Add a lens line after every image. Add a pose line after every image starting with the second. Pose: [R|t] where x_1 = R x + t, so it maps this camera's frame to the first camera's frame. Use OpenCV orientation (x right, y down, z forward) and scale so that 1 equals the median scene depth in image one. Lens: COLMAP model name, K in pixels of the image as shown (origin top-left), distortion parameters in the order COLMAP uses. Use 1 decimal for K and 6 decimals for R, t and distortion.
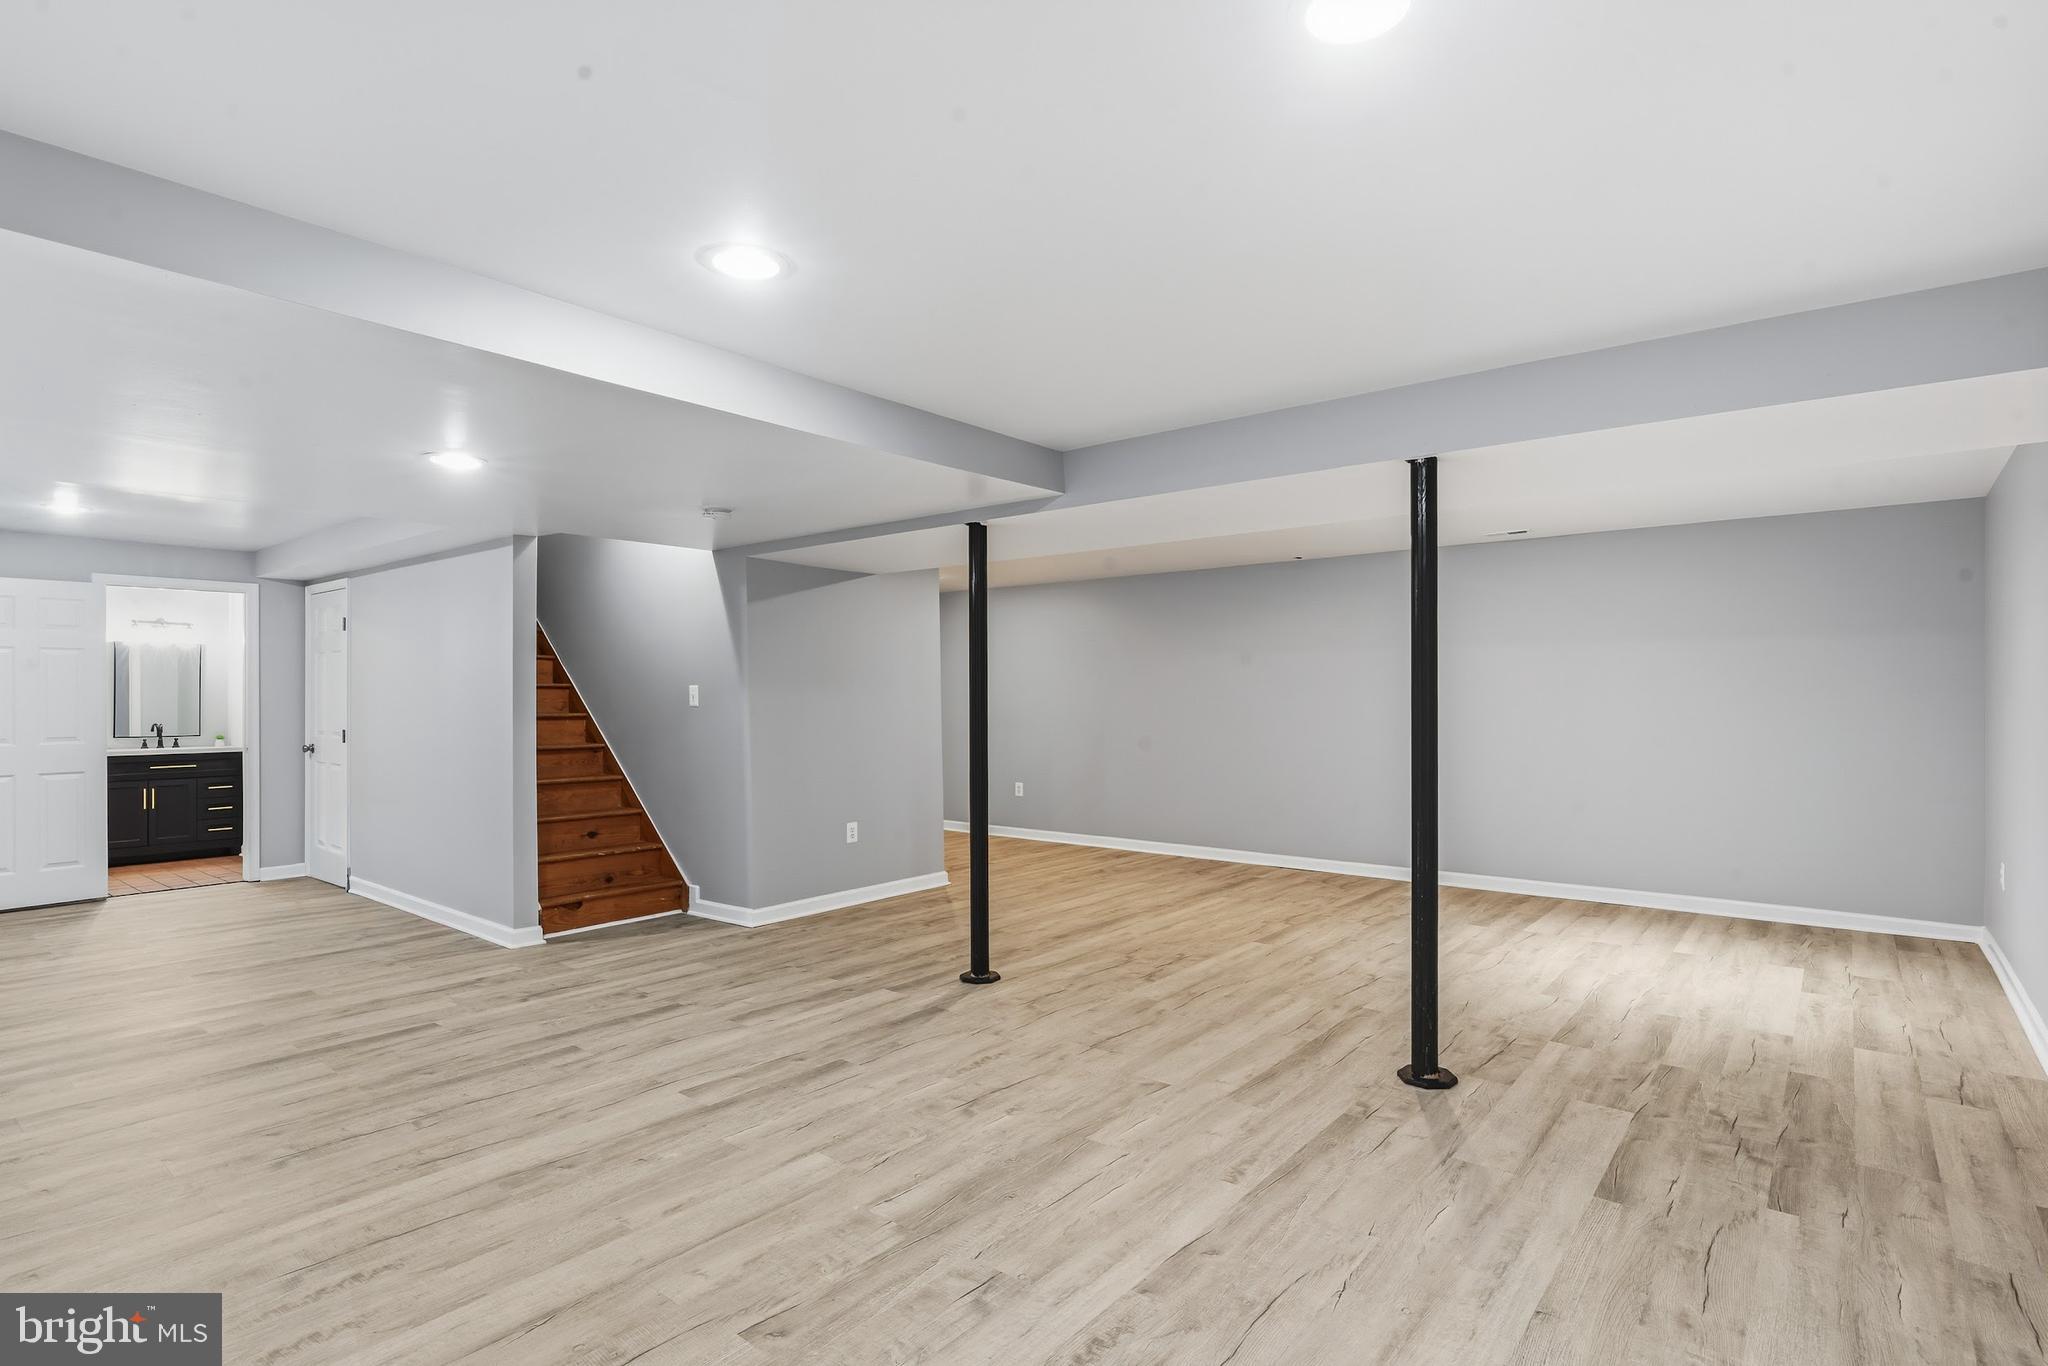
lens RADIAL K [[1013.3, 0, 1024.5], [0, 1013.3, 699.9], [0, 0, 1]] dist [-0.006419, -0.000032]
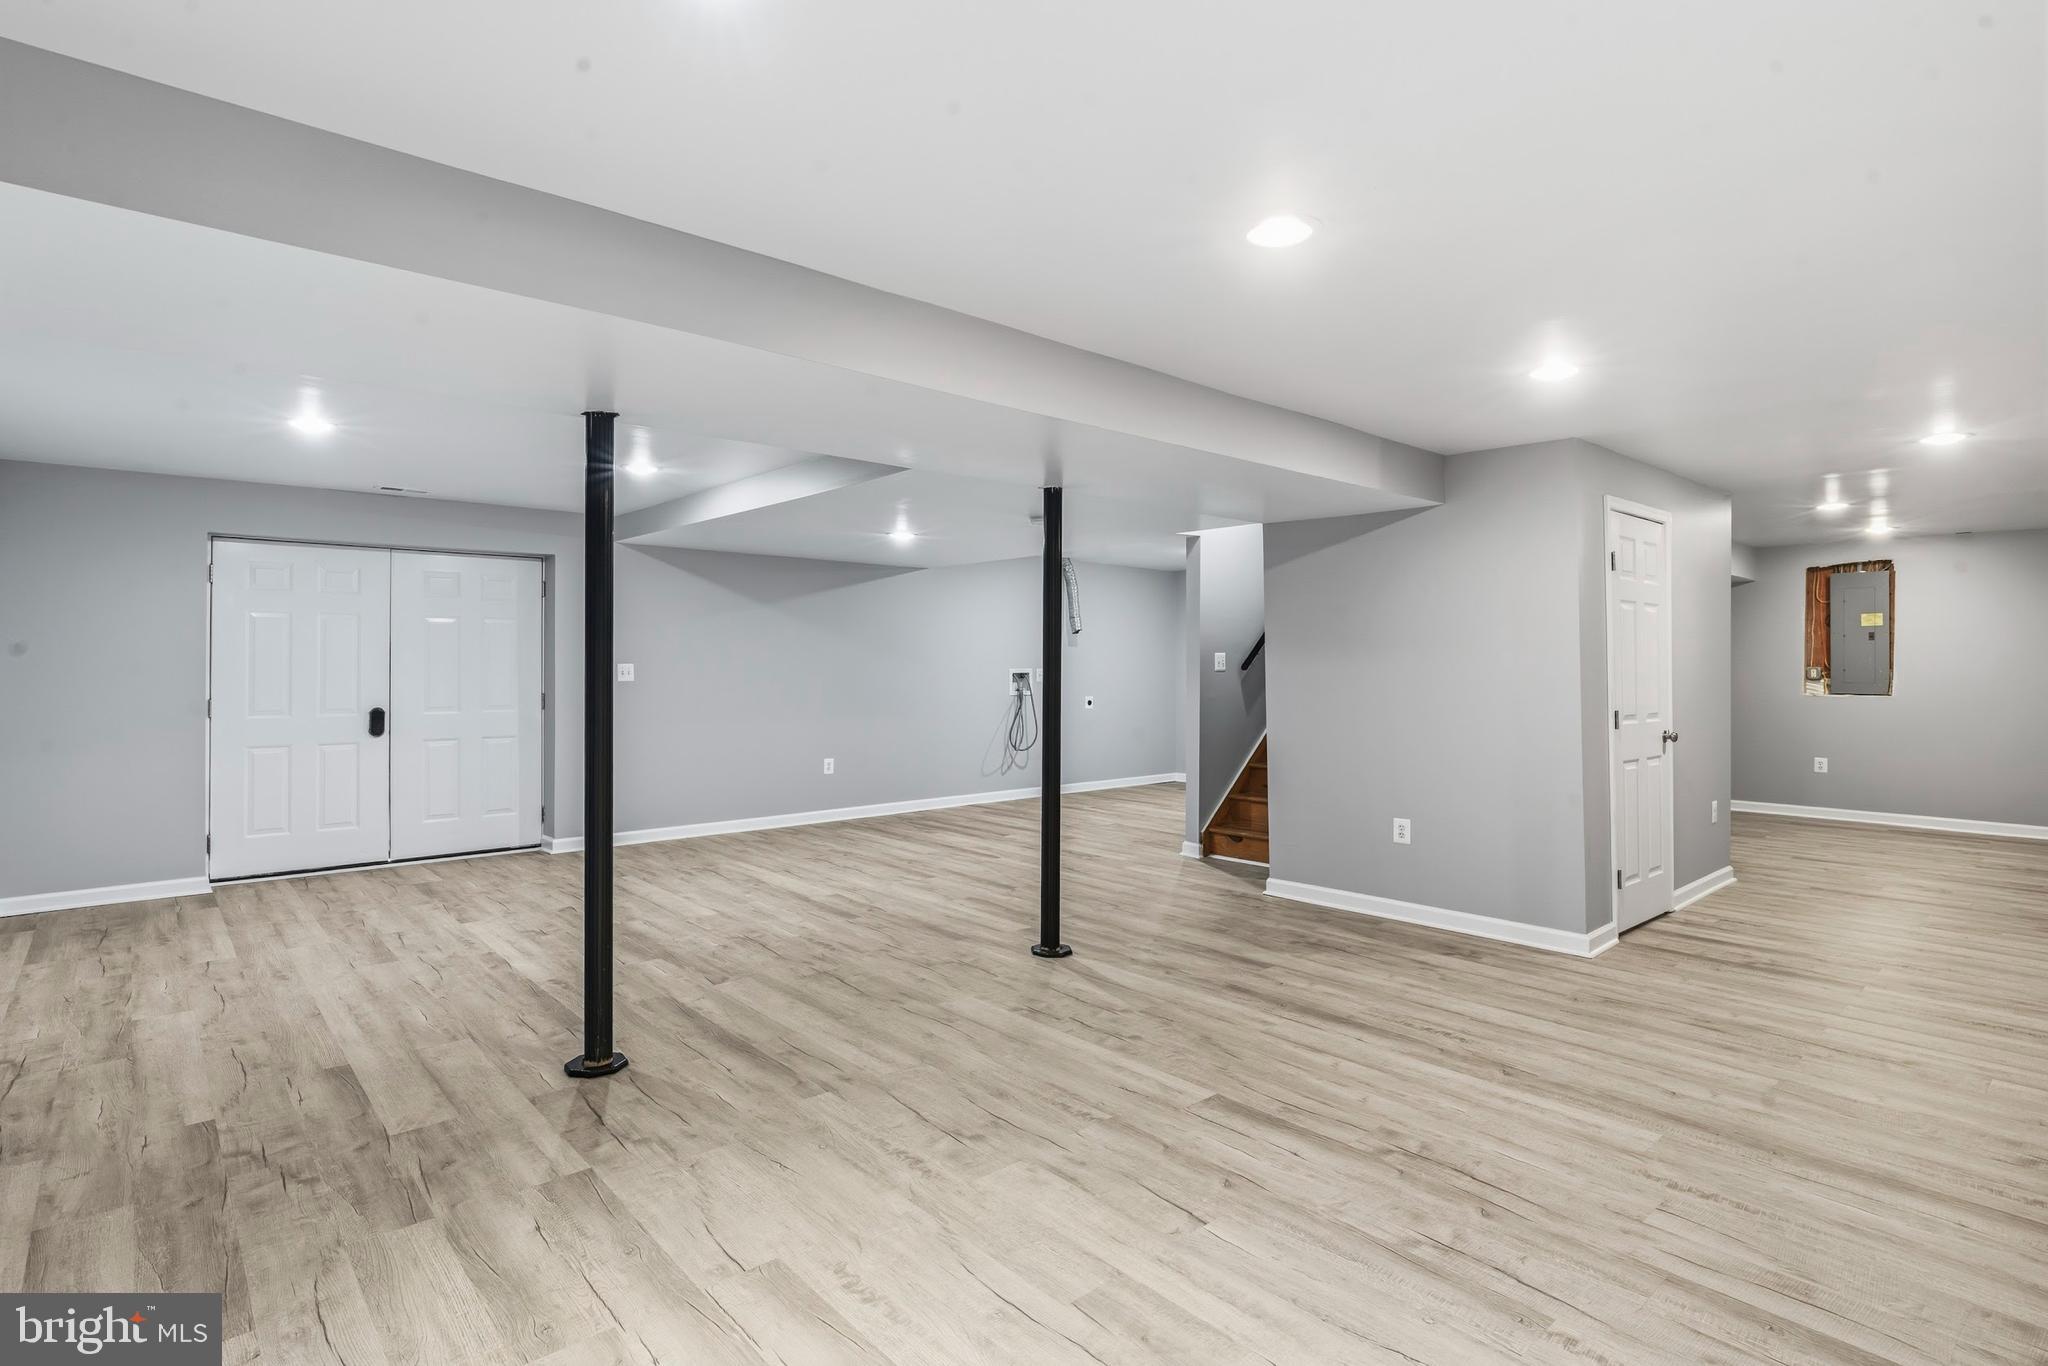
lens RADIAL K [[1013.3, 0, 1024.5], [0, 1013.3, 699.9], [0, 0, 1]] dist [-0.006419, -0.000032]
pose [[-0.160775, 0.036981, -0.986298, 1.273375], [-0.002955, 0.999275, 0.037949, -0.008168], [0.986987, 0.009015, -0.160550, 1.564206]]
